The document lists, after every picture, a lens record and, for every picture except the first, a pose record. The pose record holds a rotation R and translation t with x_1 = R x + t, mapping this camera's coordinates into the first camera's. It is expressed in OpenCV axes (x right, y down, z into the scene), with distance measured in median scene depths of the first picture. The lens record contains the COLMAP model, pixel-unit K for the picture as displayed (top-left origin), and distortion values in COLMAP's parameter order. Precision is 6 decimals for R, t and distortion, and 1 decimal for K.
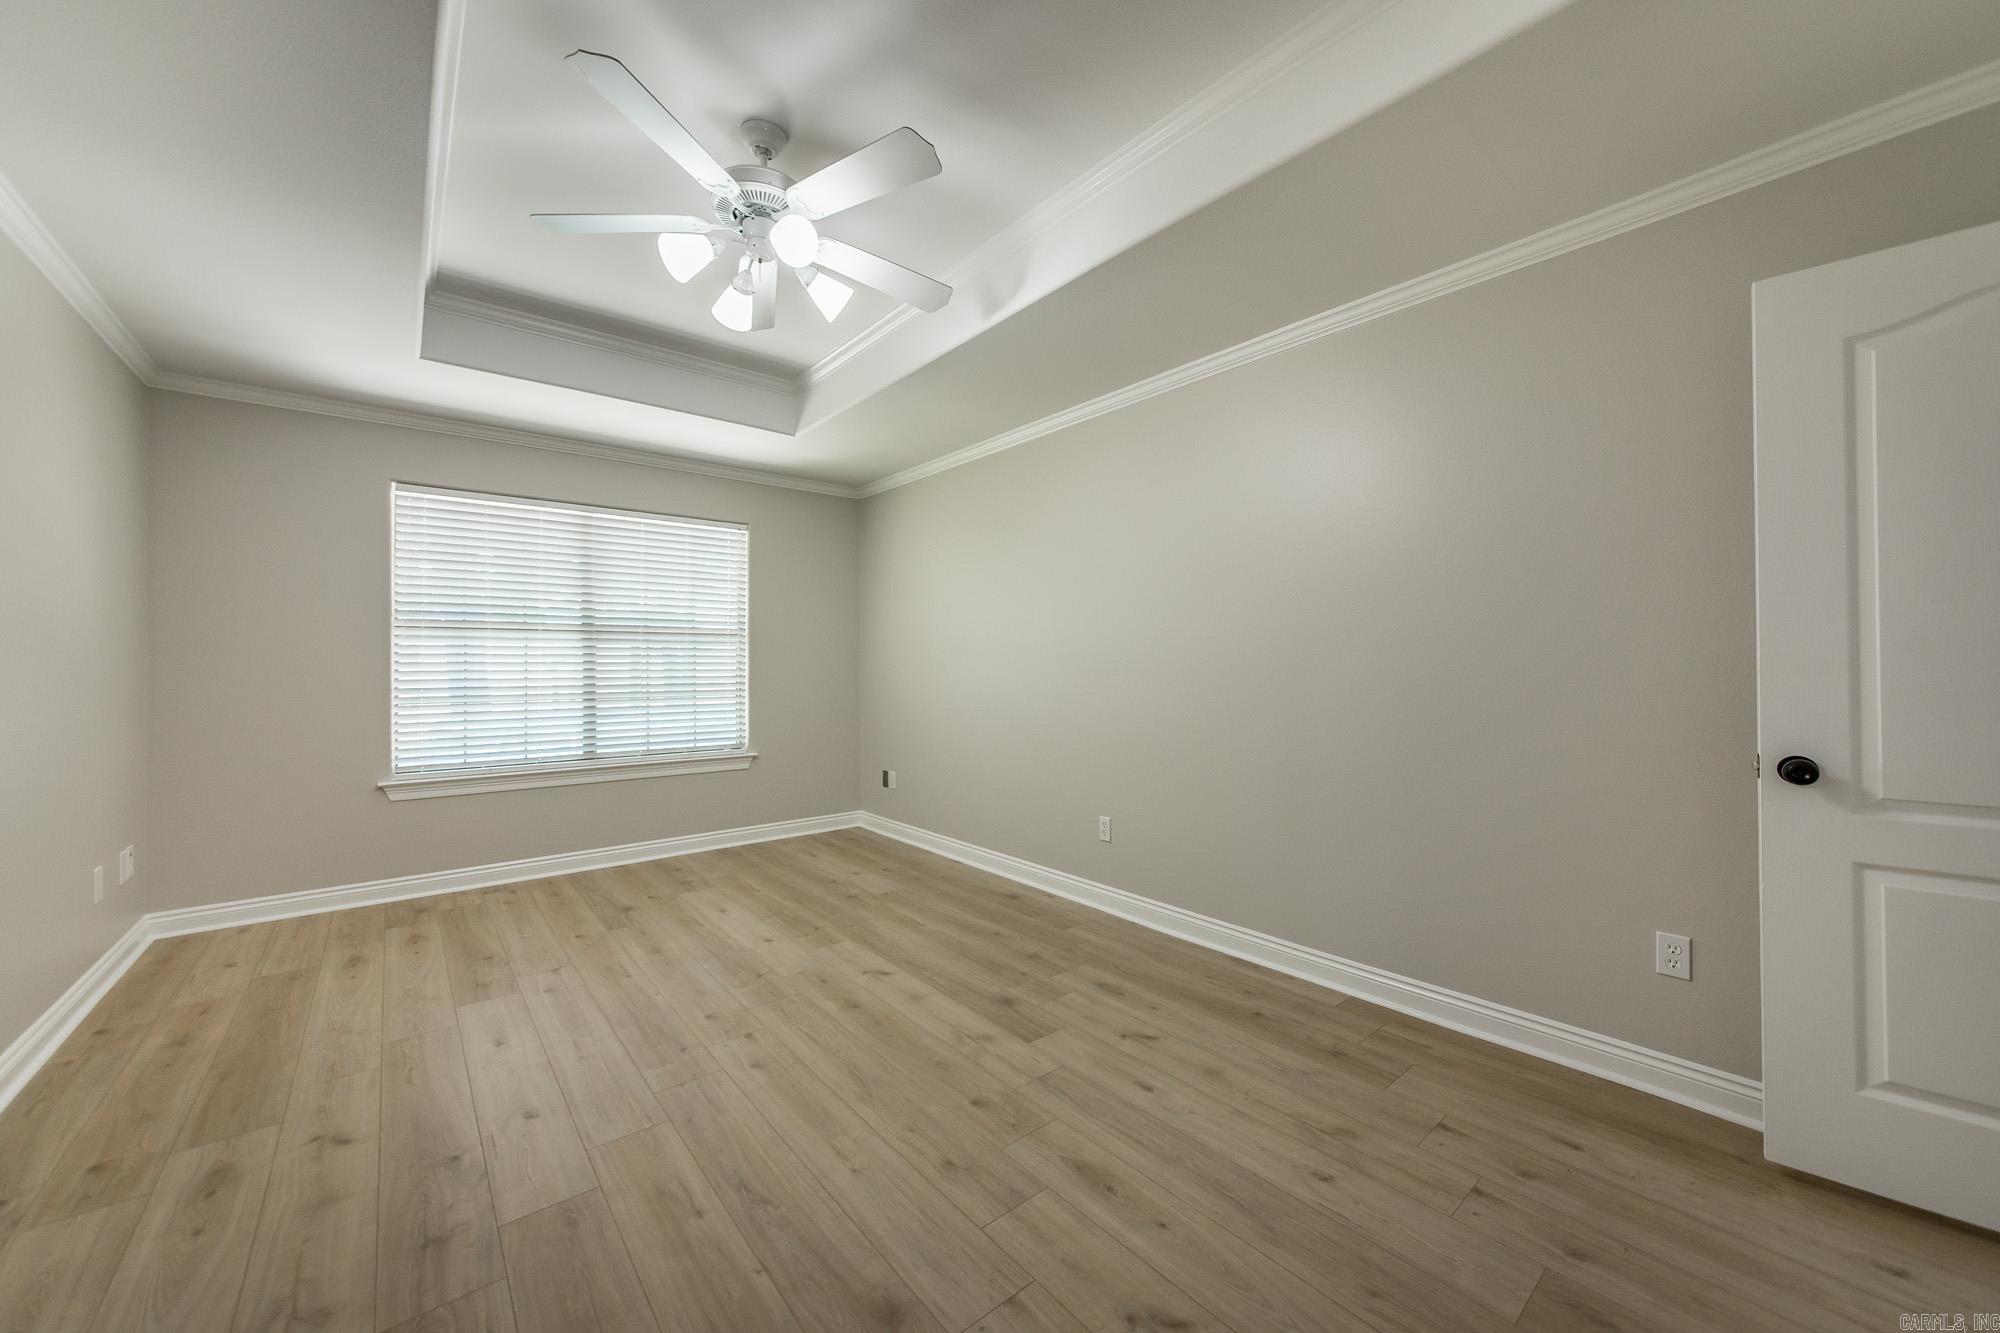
lens RADIAL K [[733.8, 0, 989.8], [0, 733.8, 672.2], [0, 0, 1]] dist [-0.007301, 0.000102]
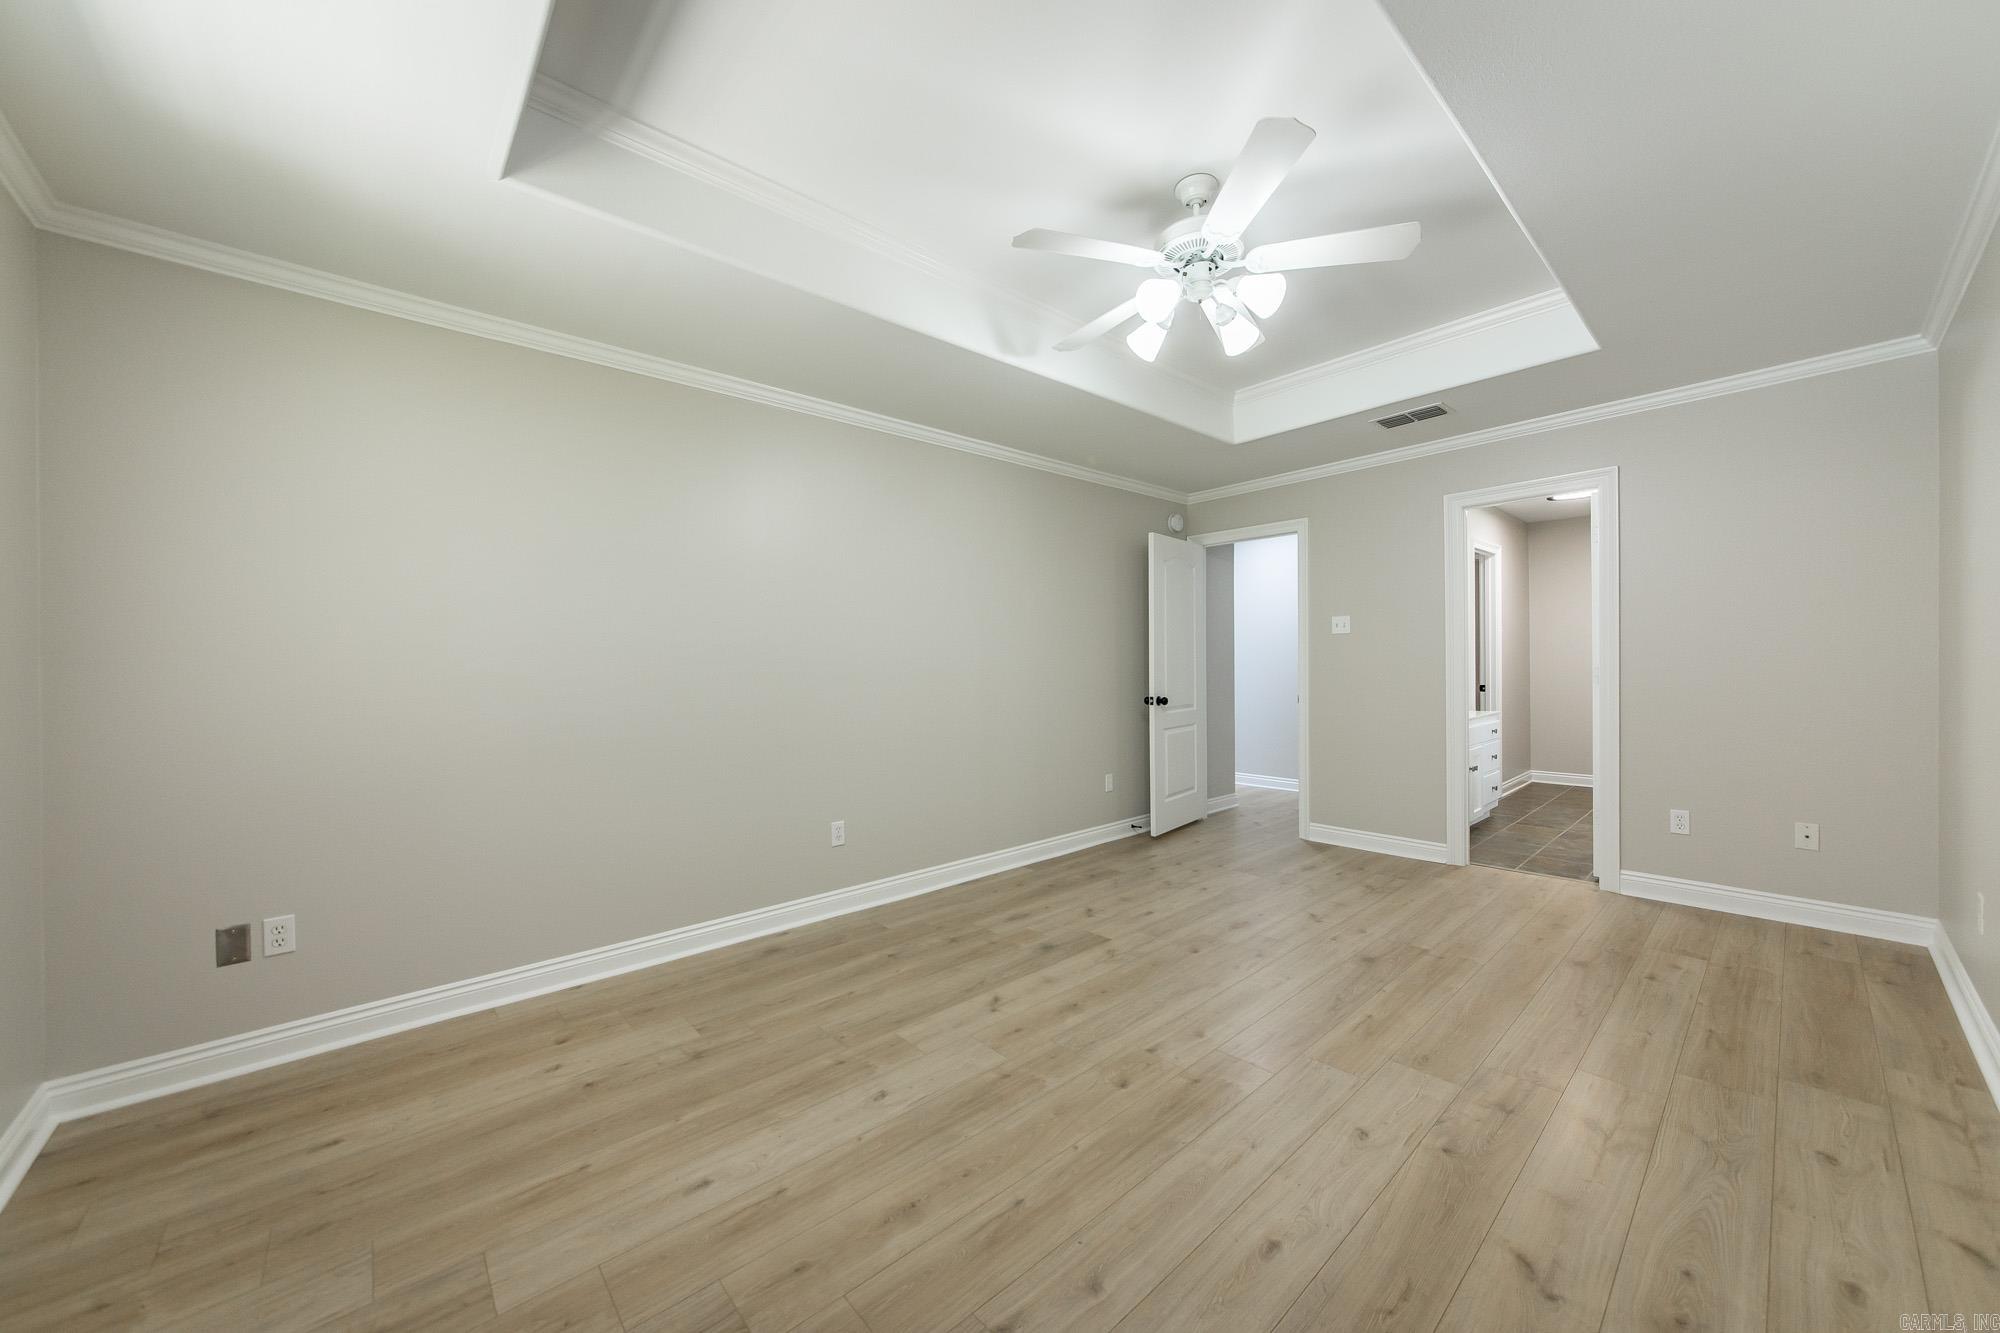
lens RADIAL K [[733.8, 0, 989.8], [0, 733.8, 672.2], [0, 0, 1]] dist [-0.007301, 0.000102]
pose [[-0.040088, -0.007201, 0.999170, -1.041001], [0.026301, 0.999620, 0.008260, -0.012702], [-0.998850, 0.026610, -0.039884, 1.005428]]
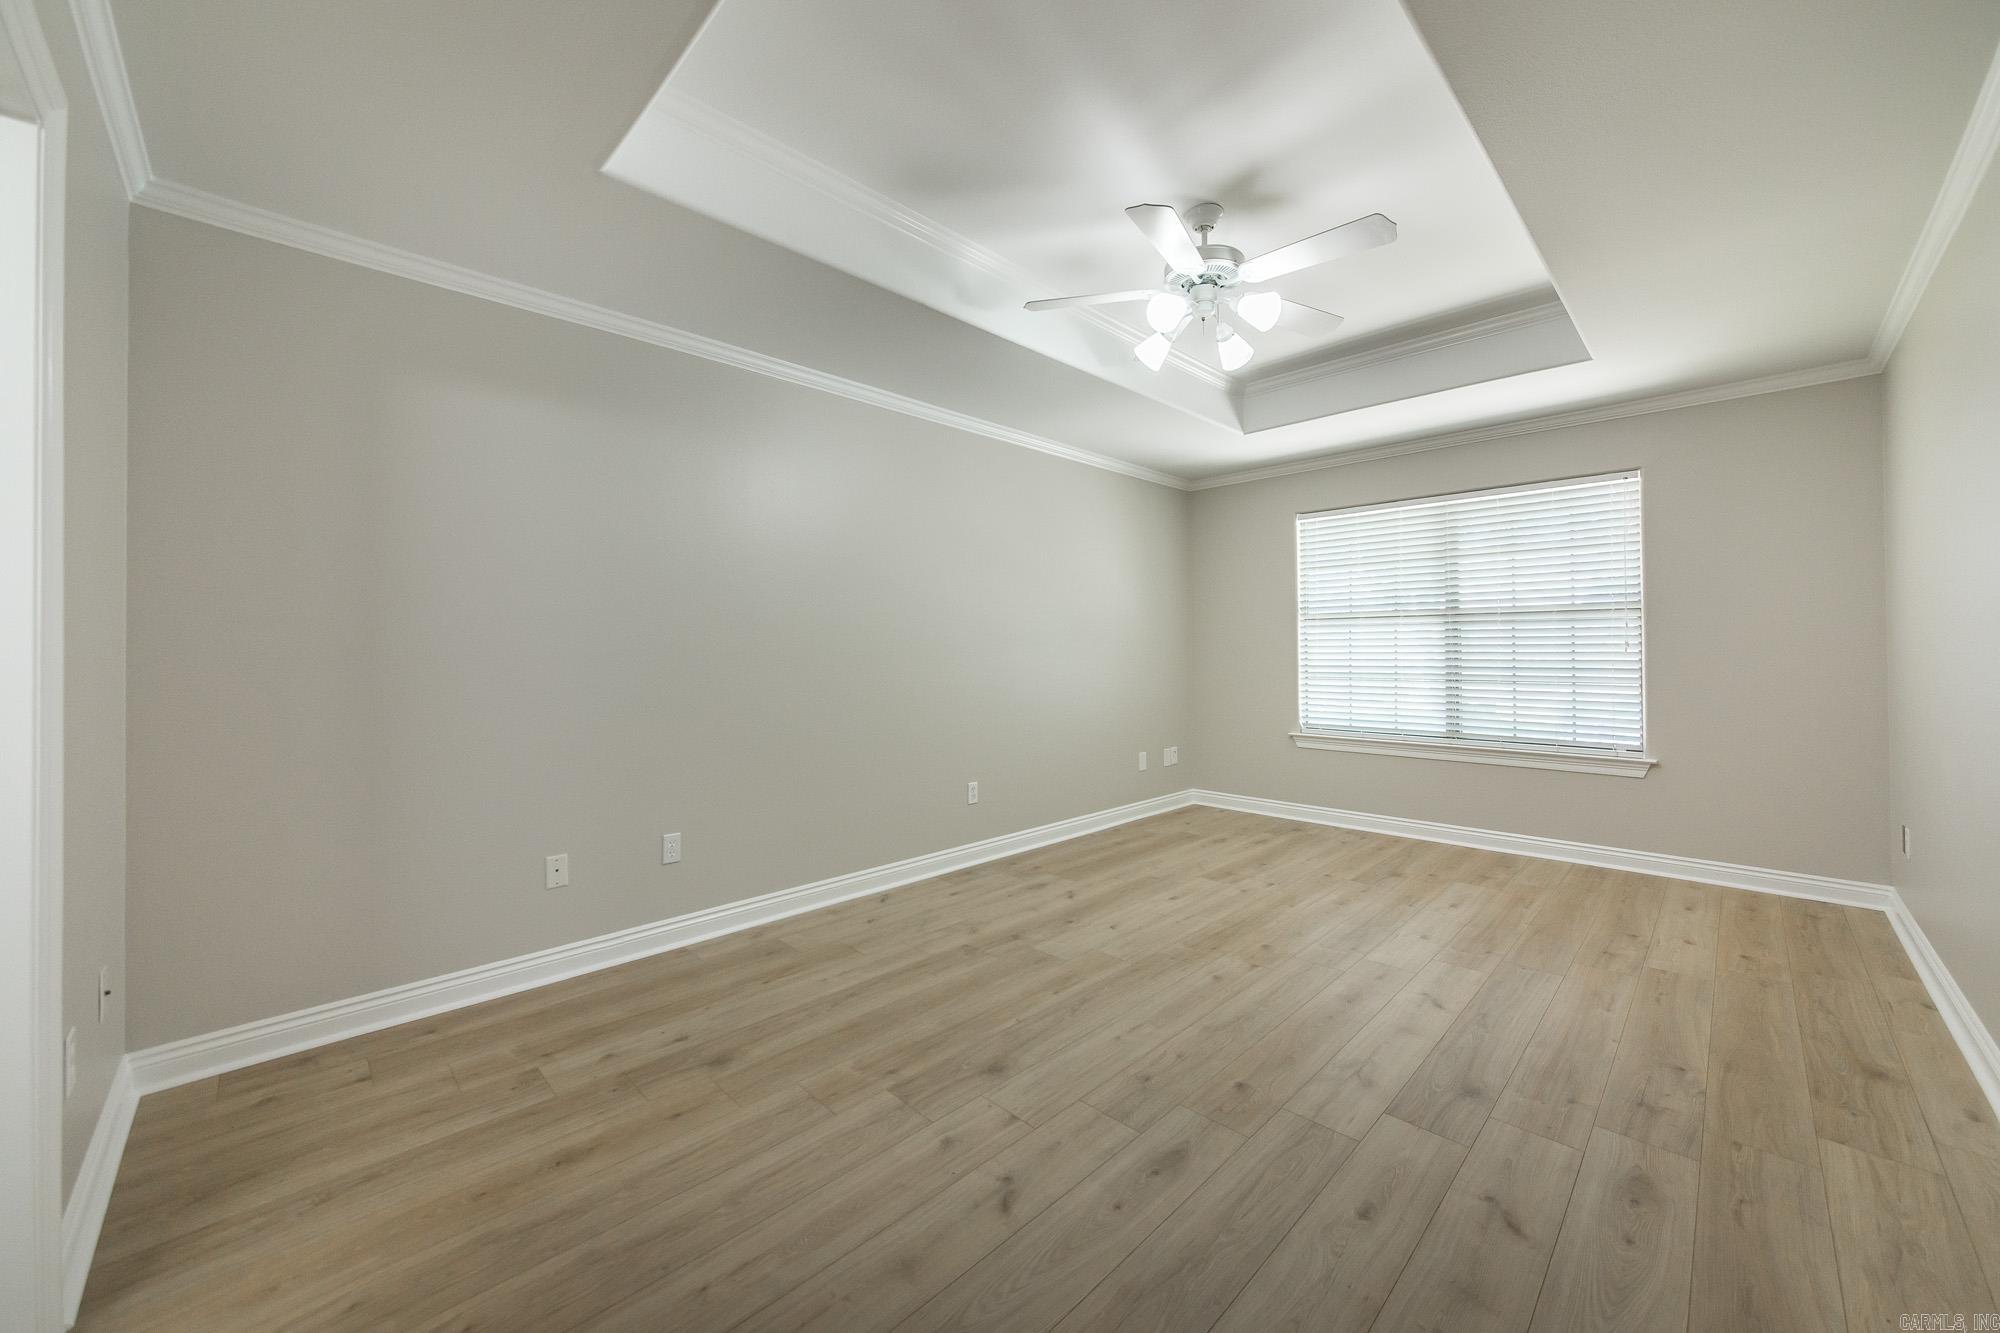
lens RADIAL K [[740.5, 0, 1000.2], [0, 740.5, 645.4], [0, 0, 1]] dist [-0.014484, 0.000033]
pose [[0.099501, -0.004888, -0.995025, 0.648115], [-0.007607, 0.999955, -0.005673, -0.002524], [0.995008, 0.008133, 0.099459, 0.388276]]
